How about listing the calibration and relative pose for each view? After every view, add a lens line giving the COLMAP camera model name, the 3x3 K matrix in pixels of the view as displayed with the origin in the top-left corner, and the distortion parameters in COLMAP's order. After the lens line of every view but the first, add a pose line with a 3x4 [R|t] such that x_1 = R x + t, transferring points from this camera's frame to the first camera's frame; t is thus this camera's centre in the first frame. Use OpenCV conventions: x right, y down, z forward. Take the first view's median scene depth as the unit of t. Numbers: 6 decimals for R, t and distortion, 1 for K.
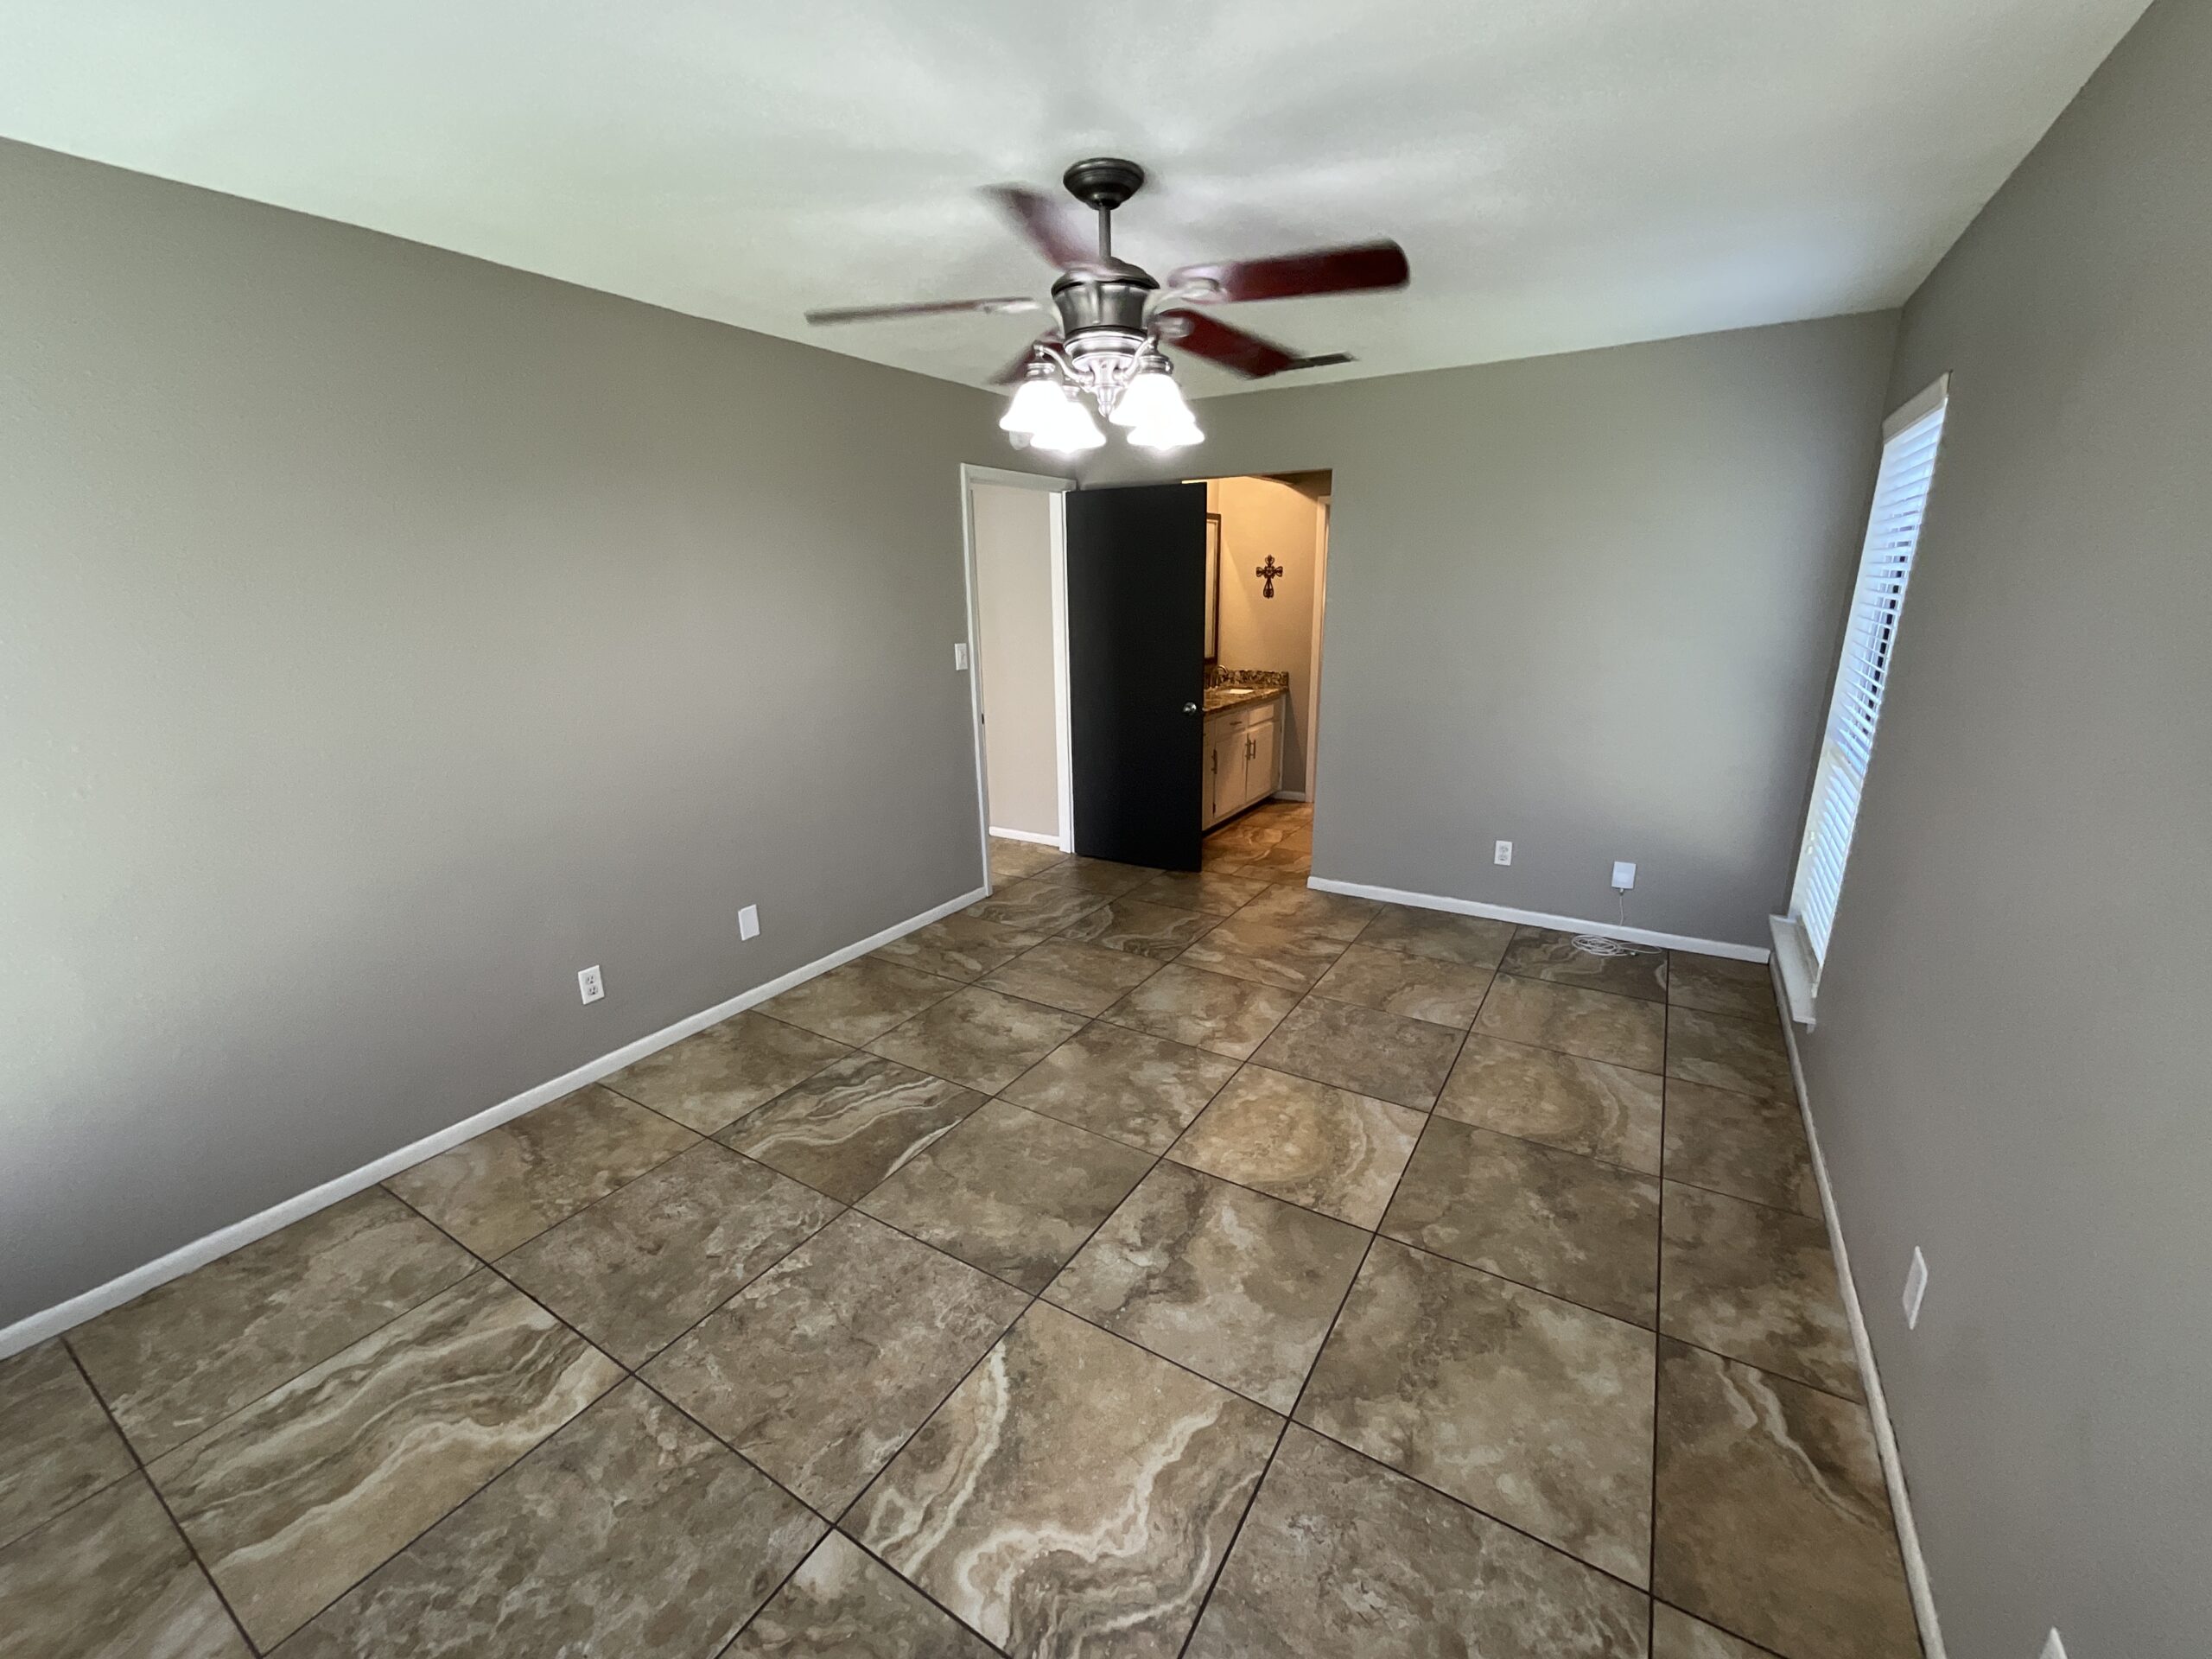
lens RADIAL K [[901.0, 0, 1104.0], [0, 901.0, 830.7], [0, 0, 1]] dist [0.017065, 0.000116]
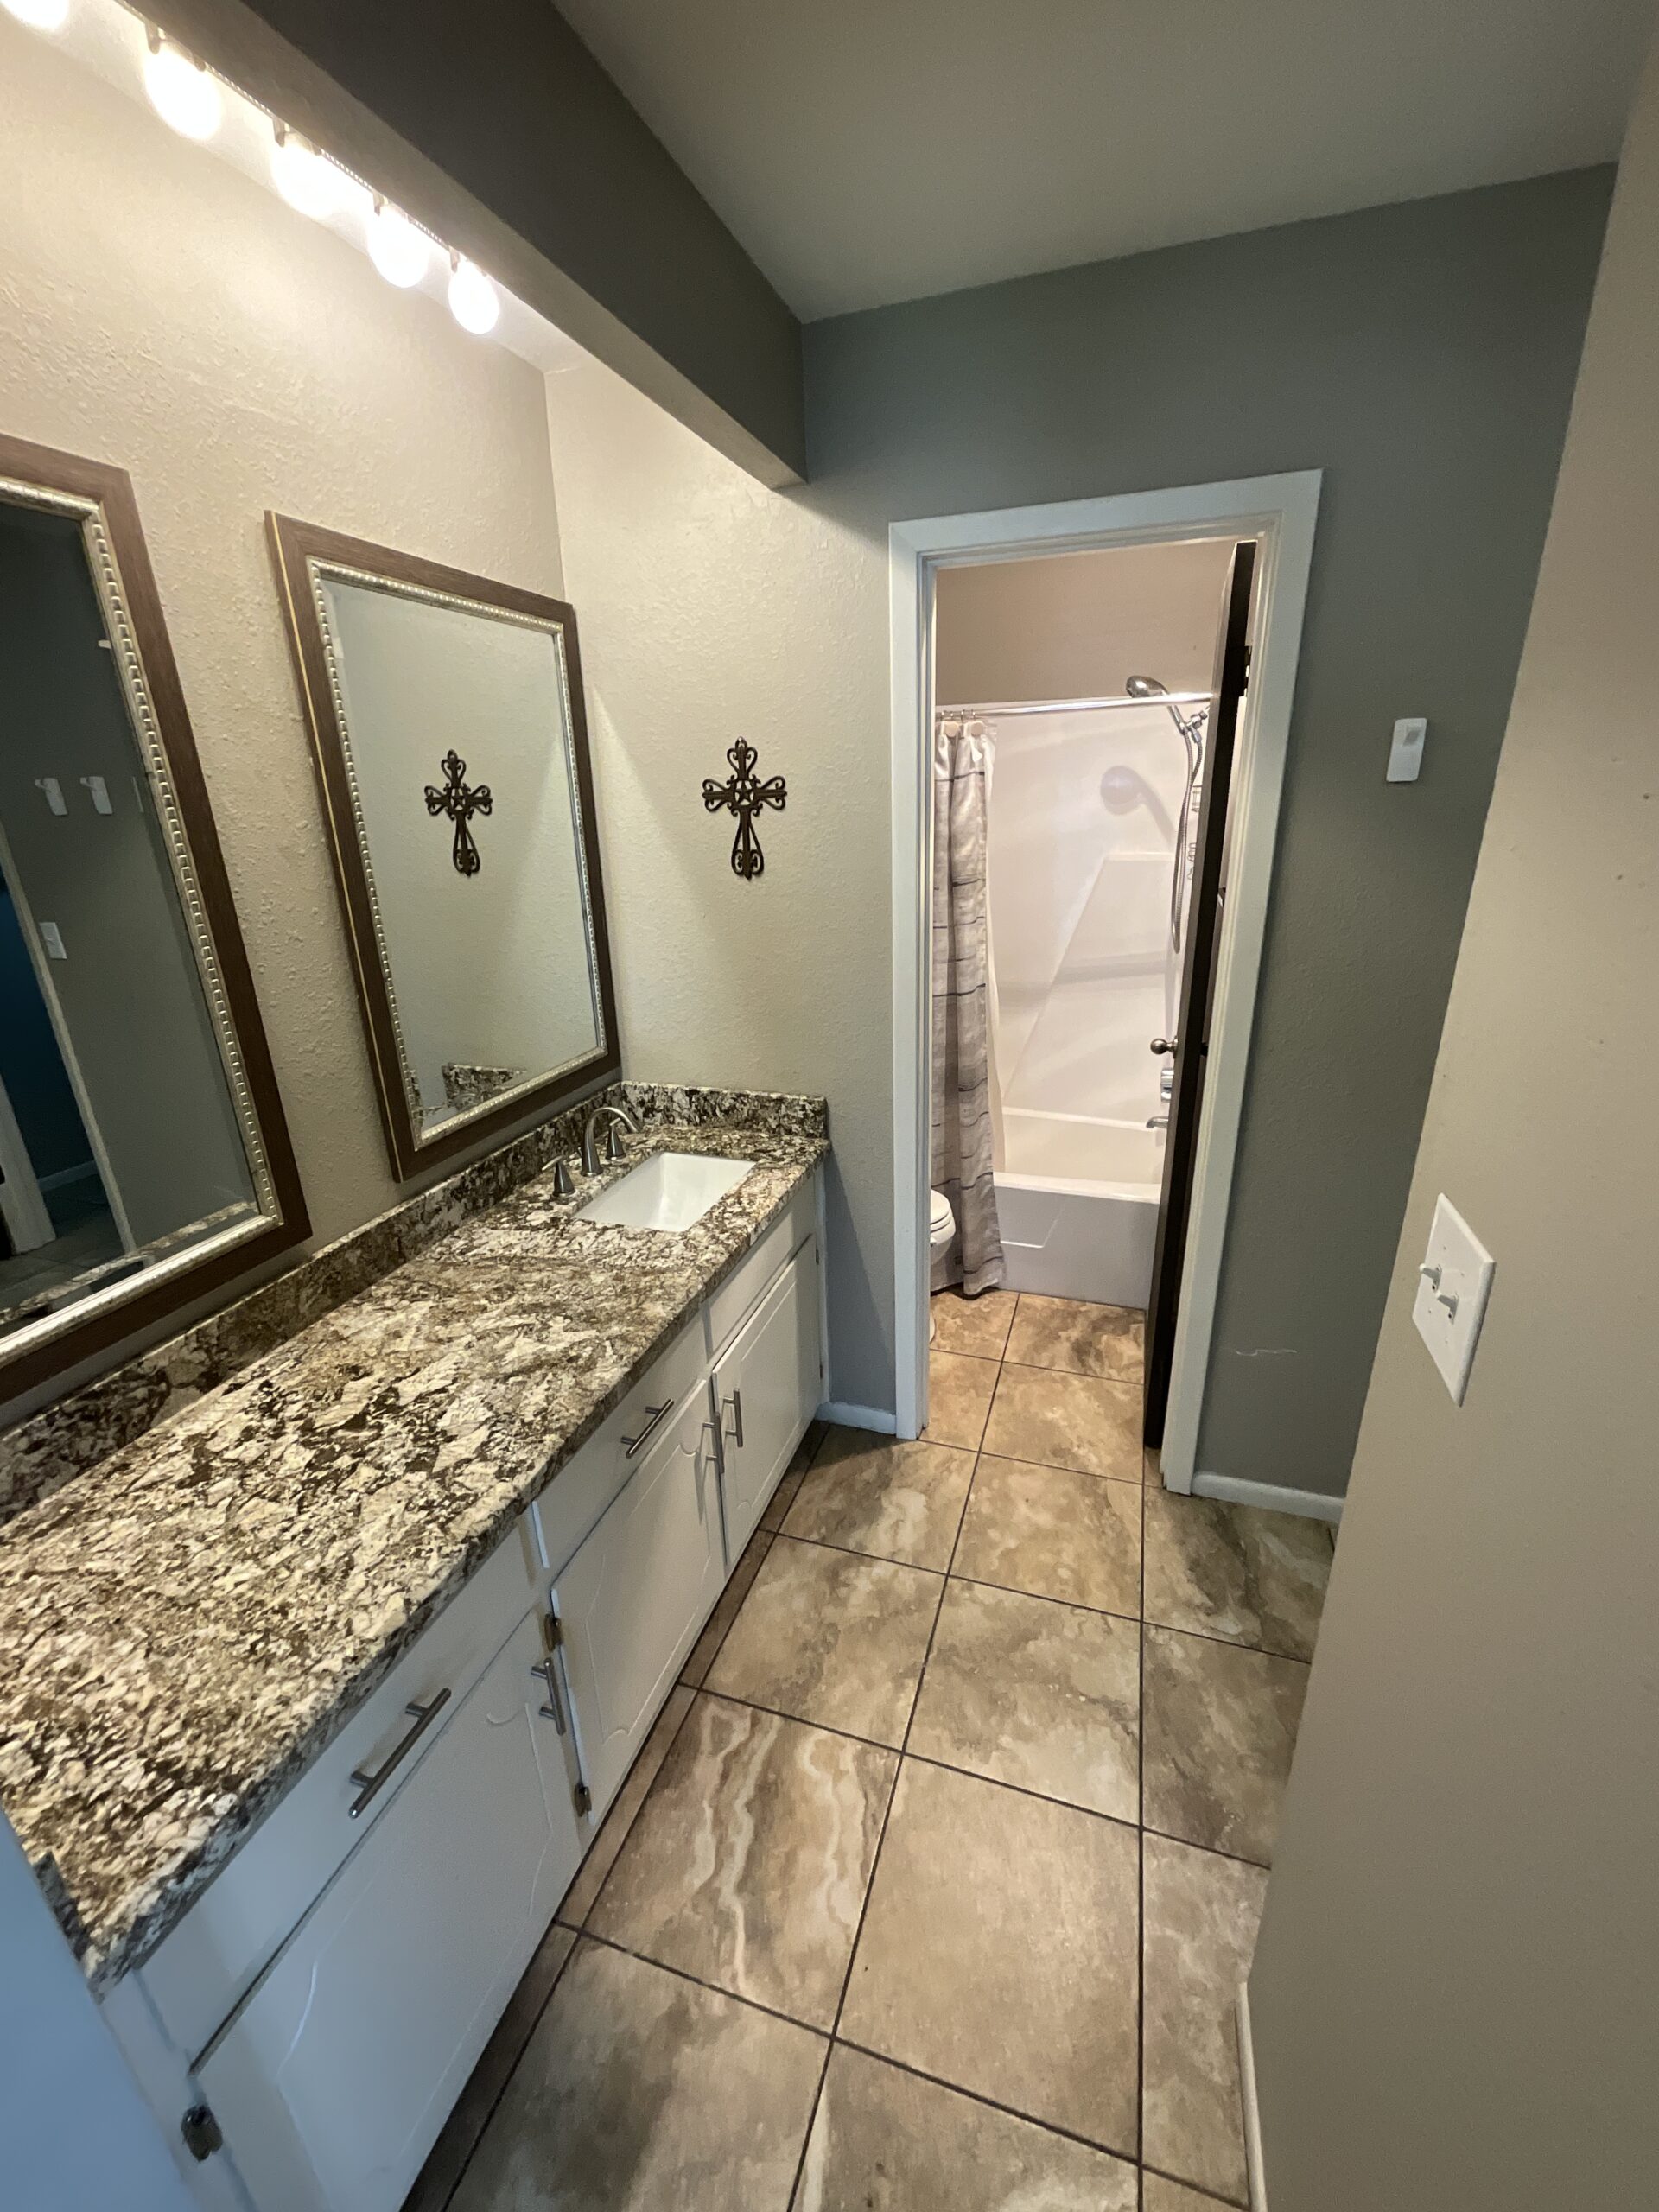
lens RADIAL K [[898.2, 0, 831.3], [0, 898.2, 1102.6], [0, 0, 1]] dist [0.001092, 0.000775]
pose [[0.973354, -0.085387, 0.212816, 0.137598], [0.073915, 0.995379, 0.061304, -0.198605], [-0.217067, -0.043940, 0.975167, 0.689431]]
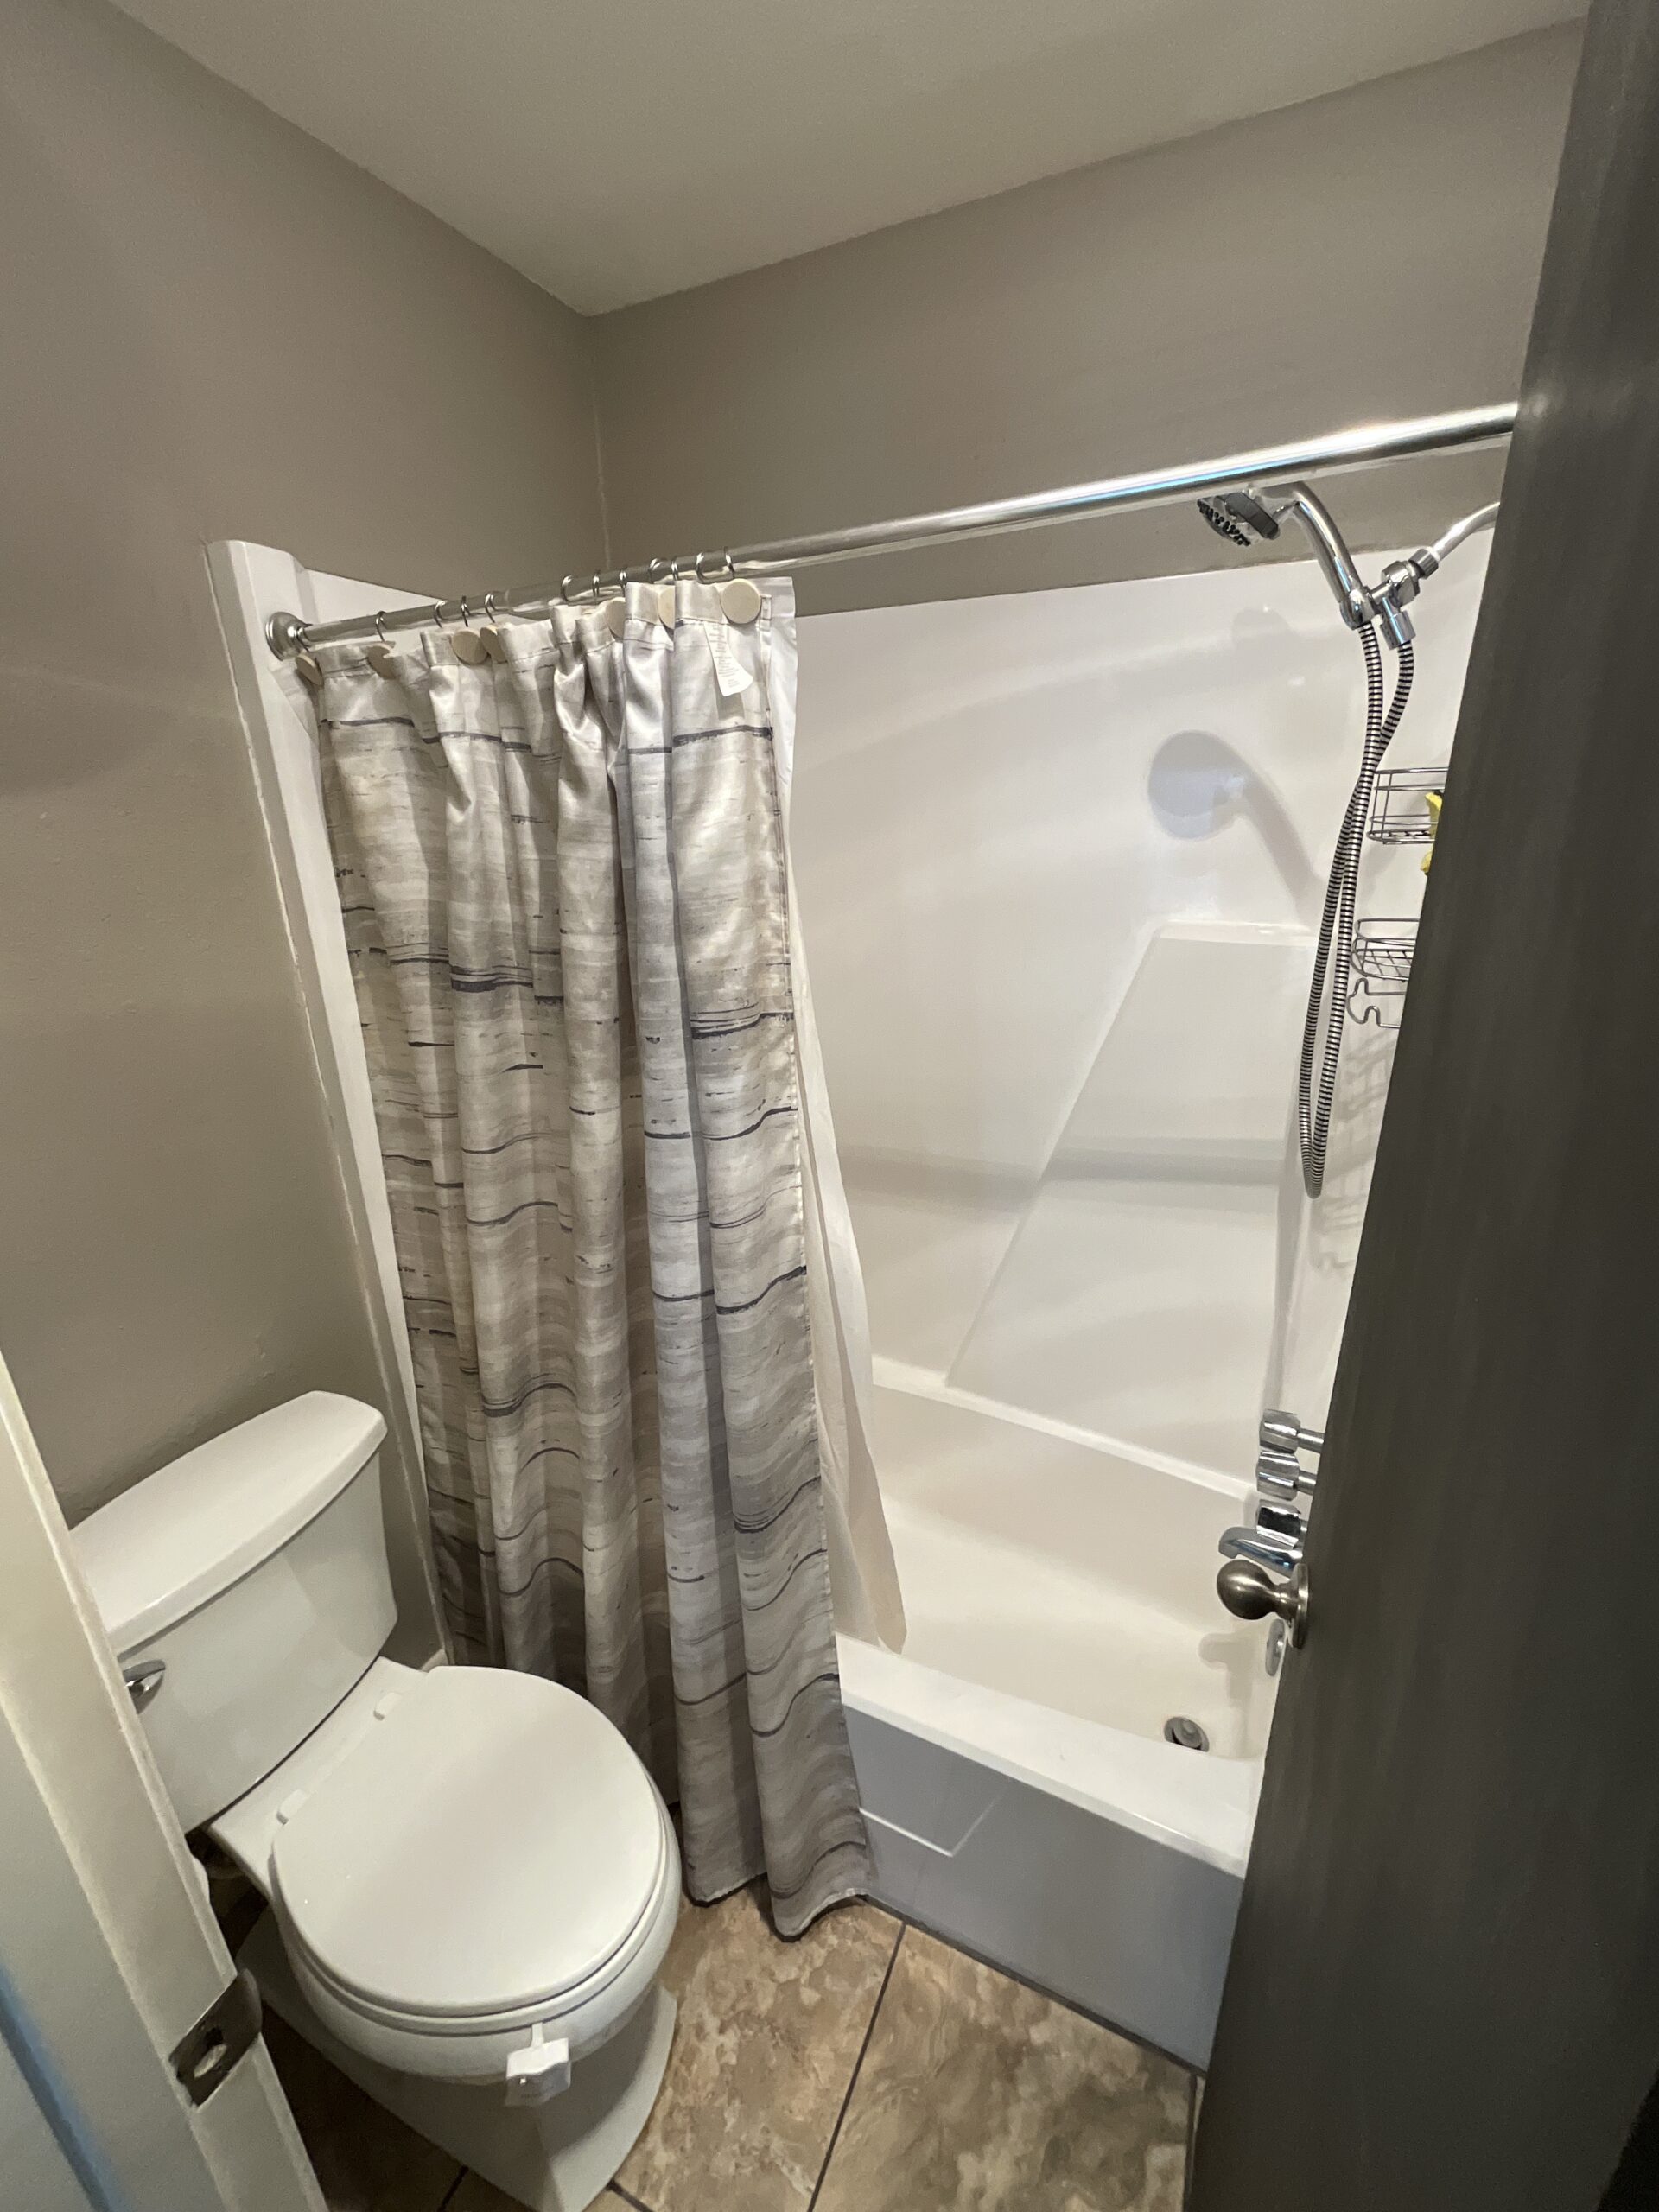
lens RADIAL K [[881.8, 0, 855.3], [0, 881.8, 1093.7], [0, 0, 1]] dist [0.000696, 0.000515]
pose [[0.991942, -0.047678, 0.117382, 0.255182], [0.040725, 0.997311, 0.060933, -0.248479], [-0.119972, -0.055662, 0.991216, 0.866627]]
